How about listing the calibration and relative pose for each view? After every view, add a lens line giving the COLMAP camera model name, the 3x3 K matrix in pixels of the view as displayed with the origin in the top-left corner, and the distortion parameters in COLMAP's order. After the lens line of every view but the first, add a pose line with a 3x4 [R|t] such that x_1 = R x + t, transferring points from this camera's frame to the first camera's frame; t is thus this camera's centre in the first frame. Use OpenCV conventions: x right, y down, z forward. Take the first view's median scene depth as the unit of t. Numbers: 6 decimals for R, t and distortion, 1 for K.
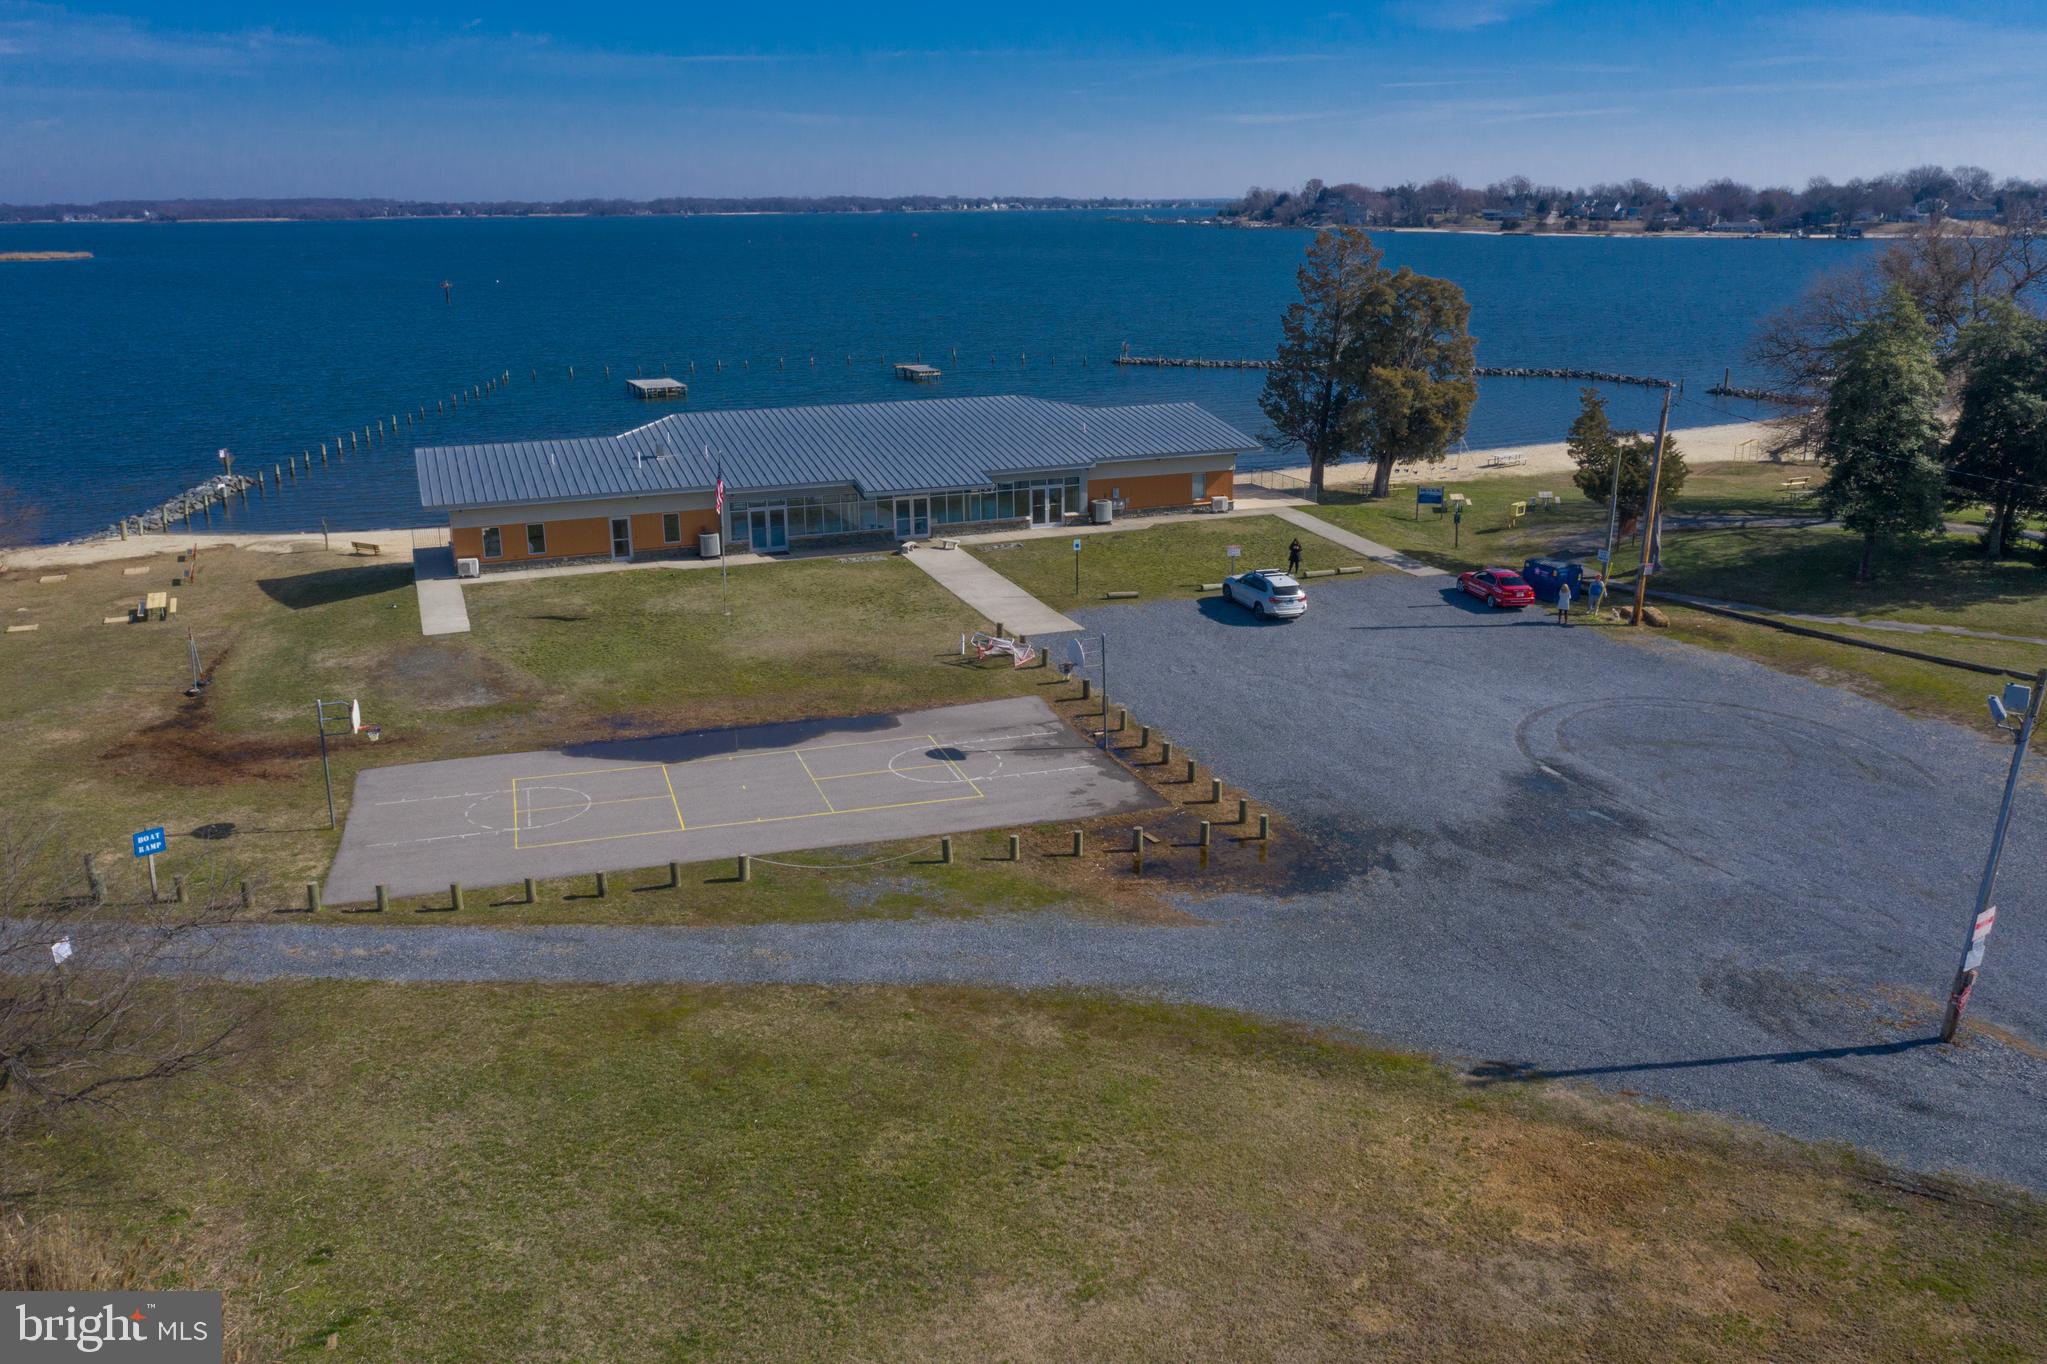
lens RADIAL K [[1646.2, 0, 1026.1], [0, 1646.2, 680.3], [0, 0, 1]] dist [-0.009689, -0.002034]
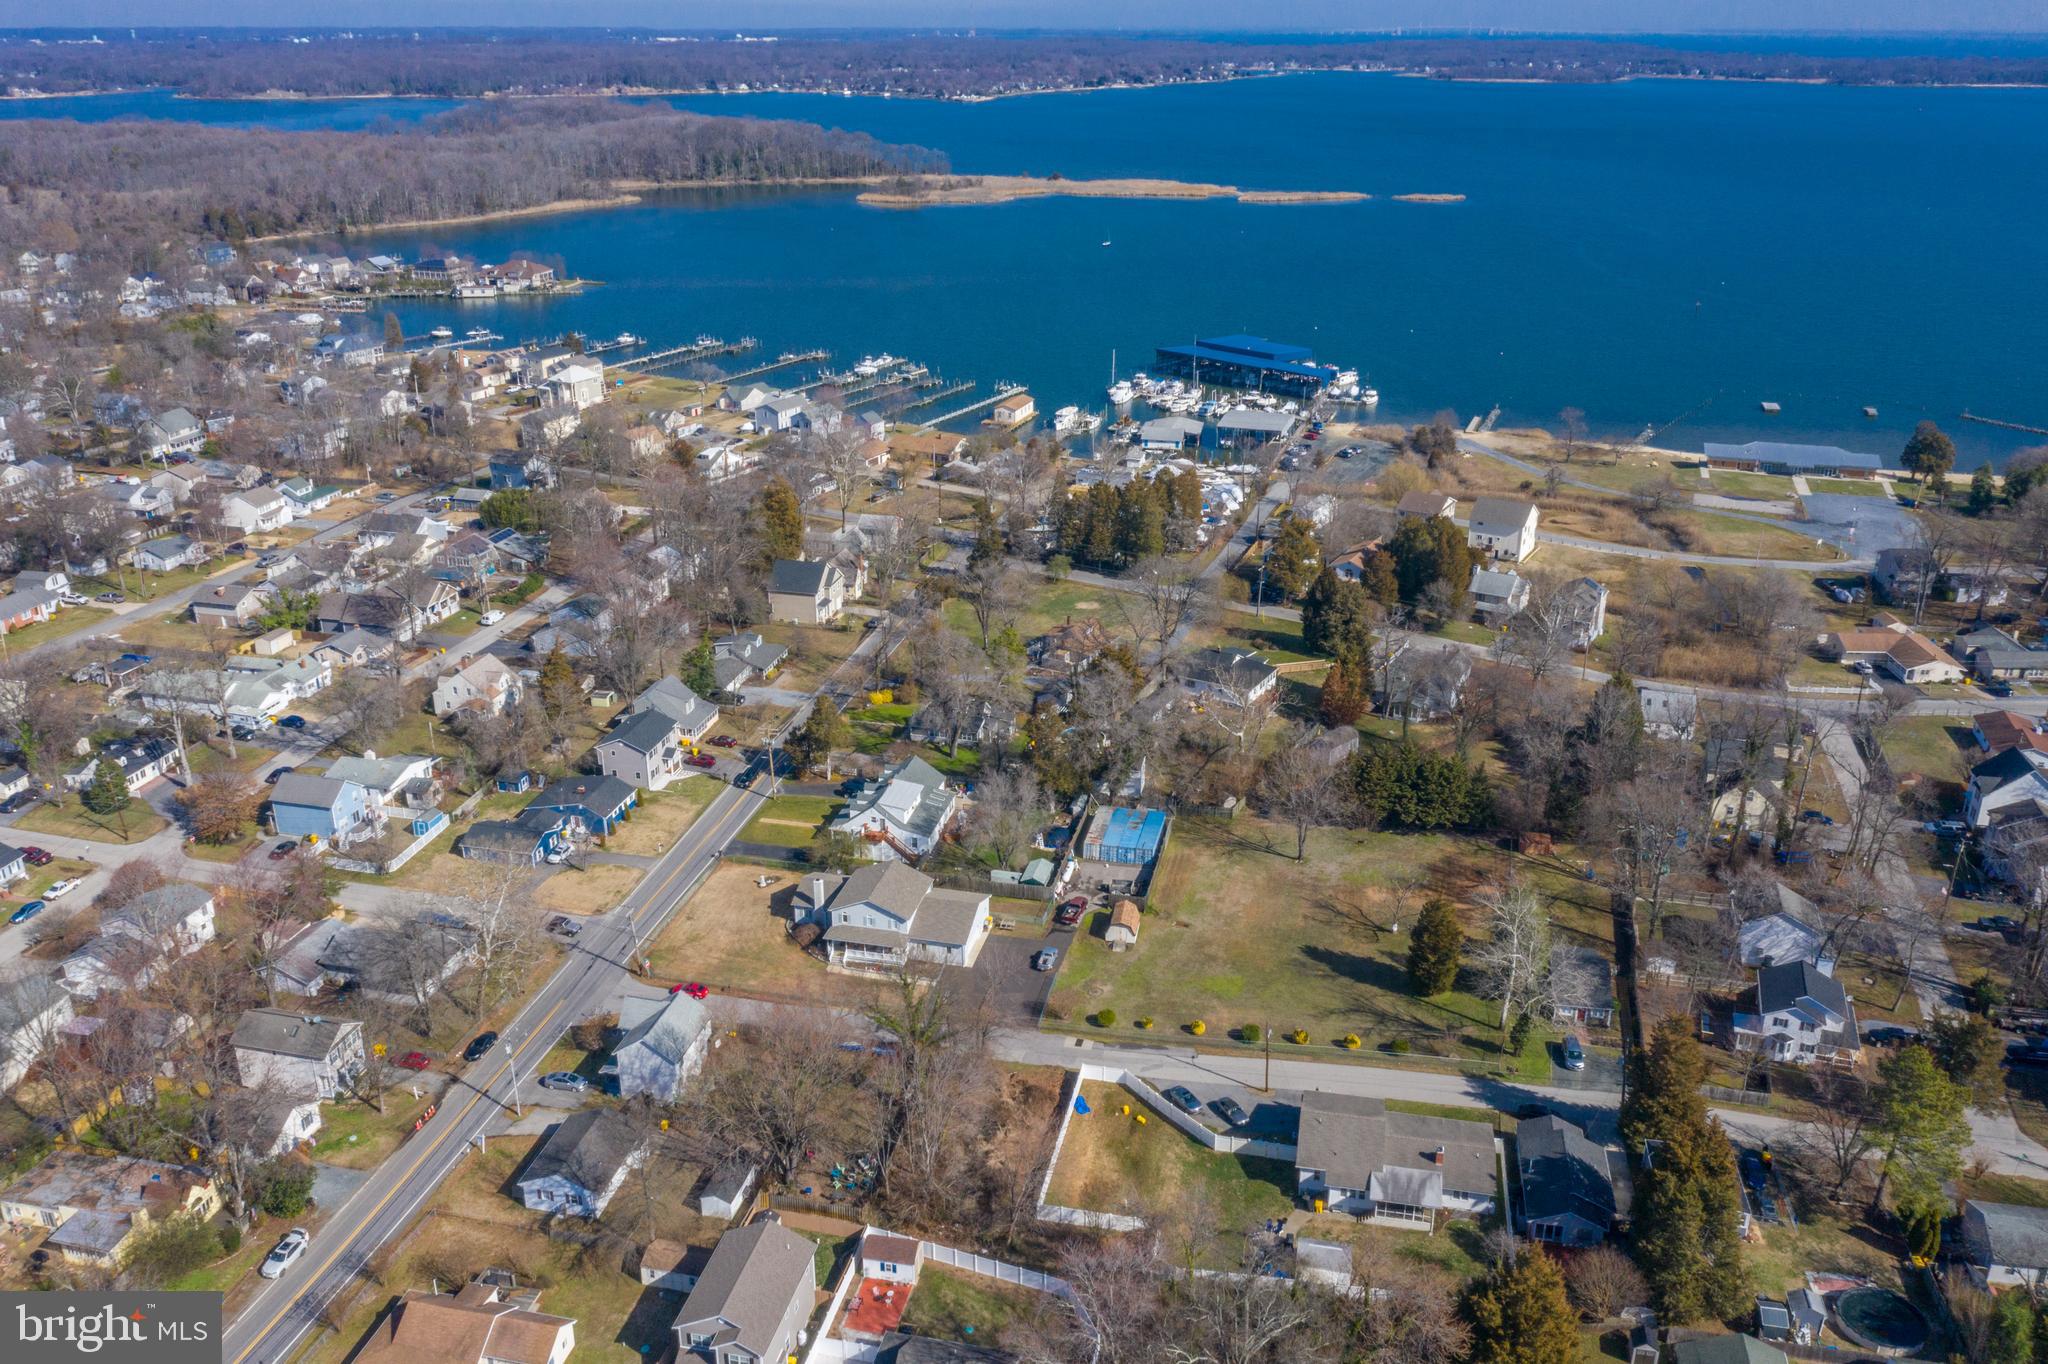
lens RADIAL K [[1647.0, 0, 1025.8], [0, 1647.0, 681.8], [0, 0, 1]] dist [-0.009689, -0.002034]
pose [[0.772525, 0.247348, -0.584828, 1.226466], [-0.185362, 0.968741, 0.164868, 0.141797], [0.607327, -0.018960, 0.794226, -4.536585]]
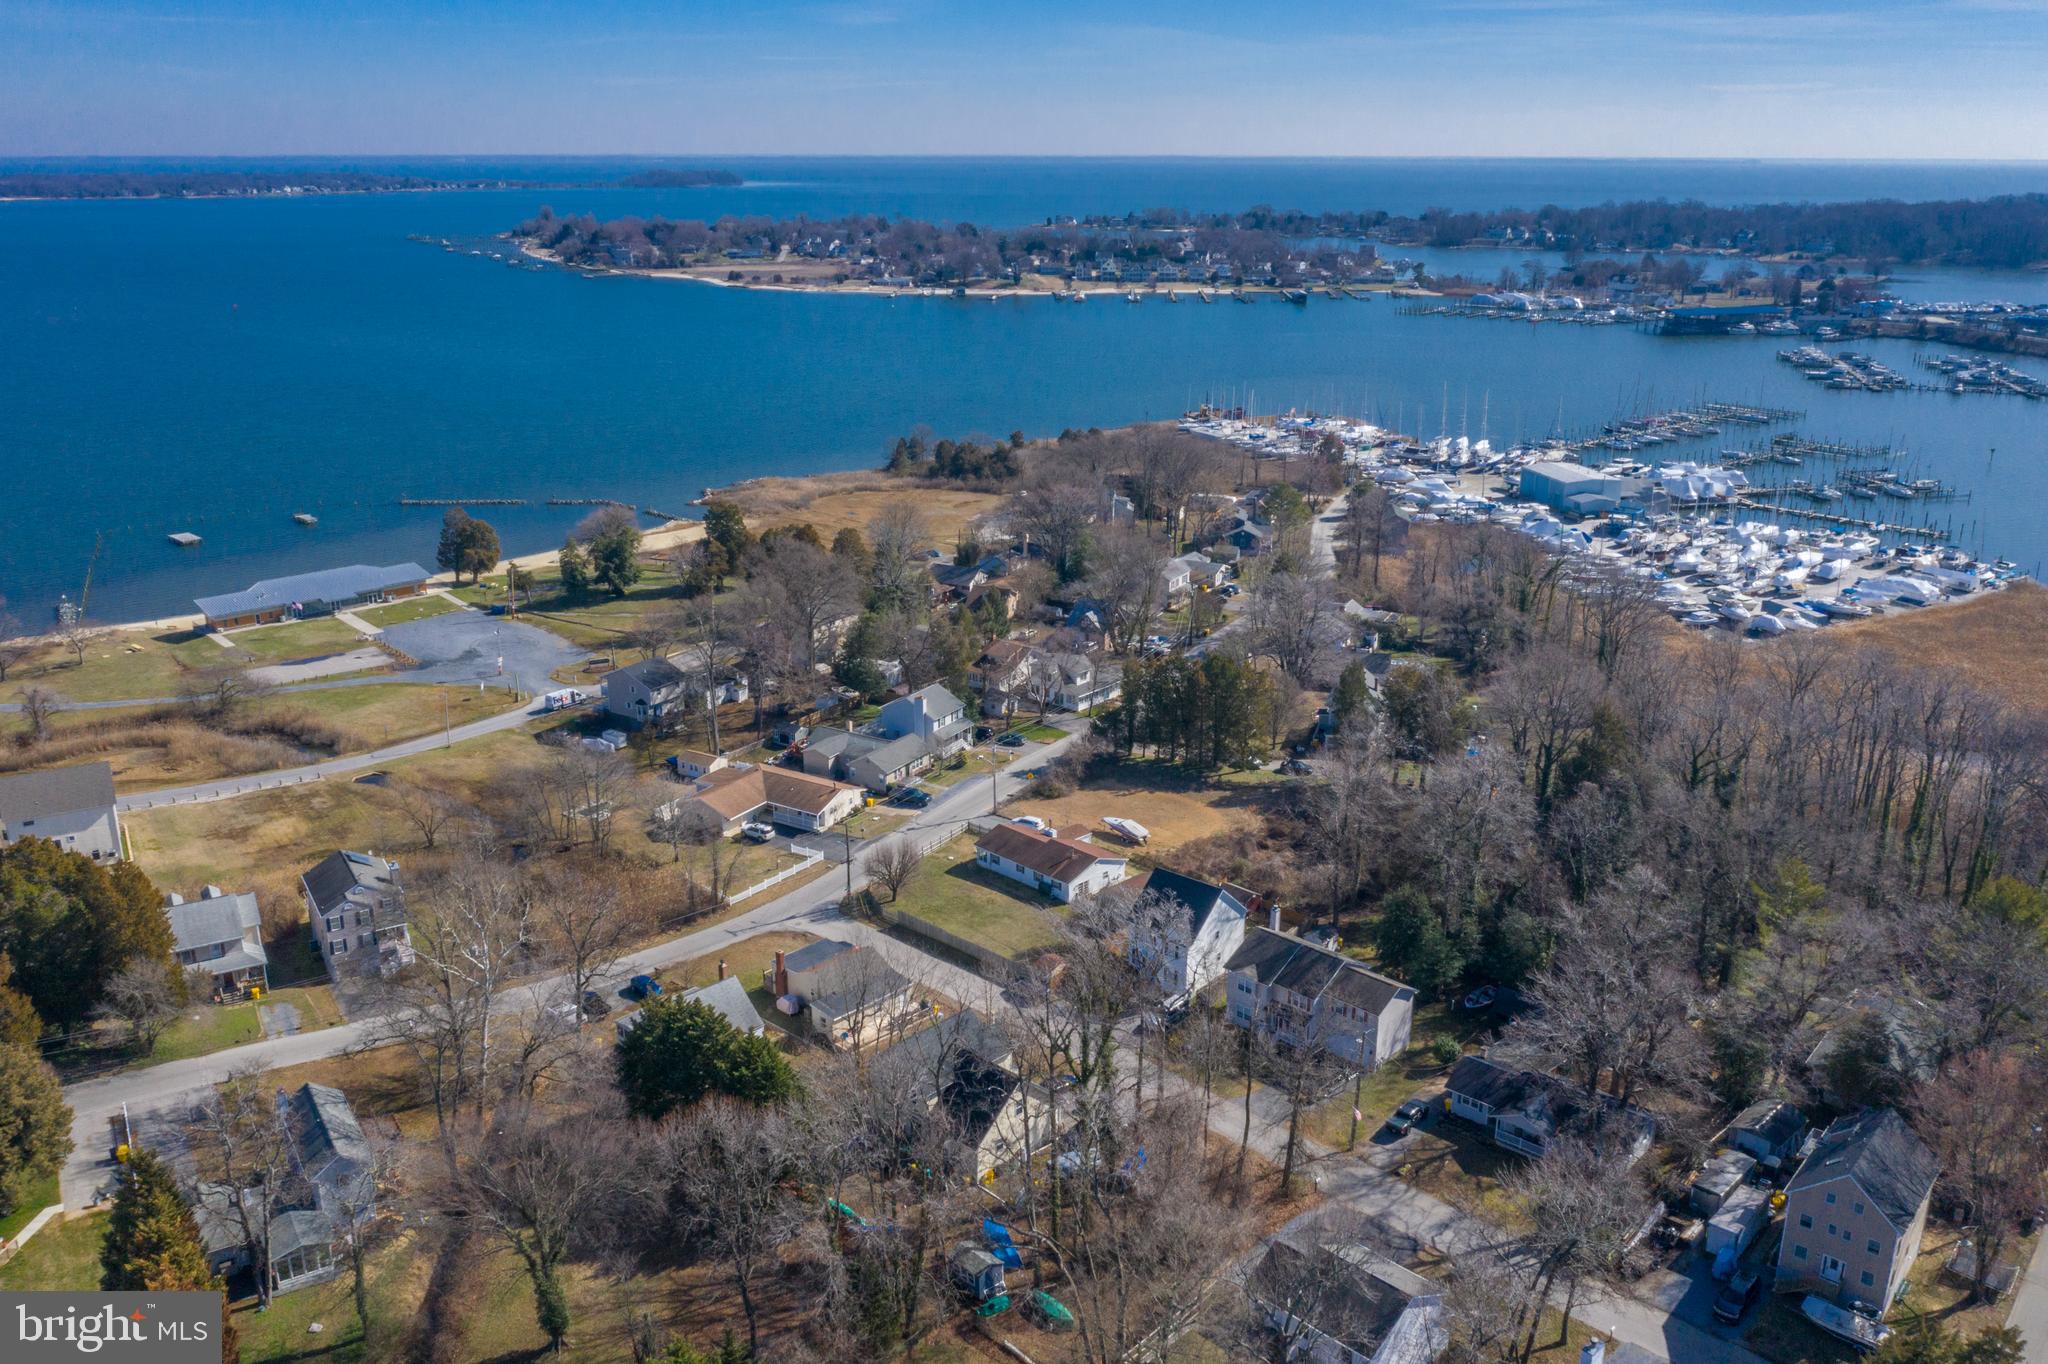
lens RADIAL K [[1647.0, 0, 1025.2], [0, 1647.0, 679.6], [0, 0, 1]] dist [-0.009689, -0.002034]
pose [[0.925084, -0.101654, 0.365905, -0.001914], [0.092558, 0.994806, 0.042366, 0.058578], [-0.368311, -0.005325, 0.929687, -3.086772]]
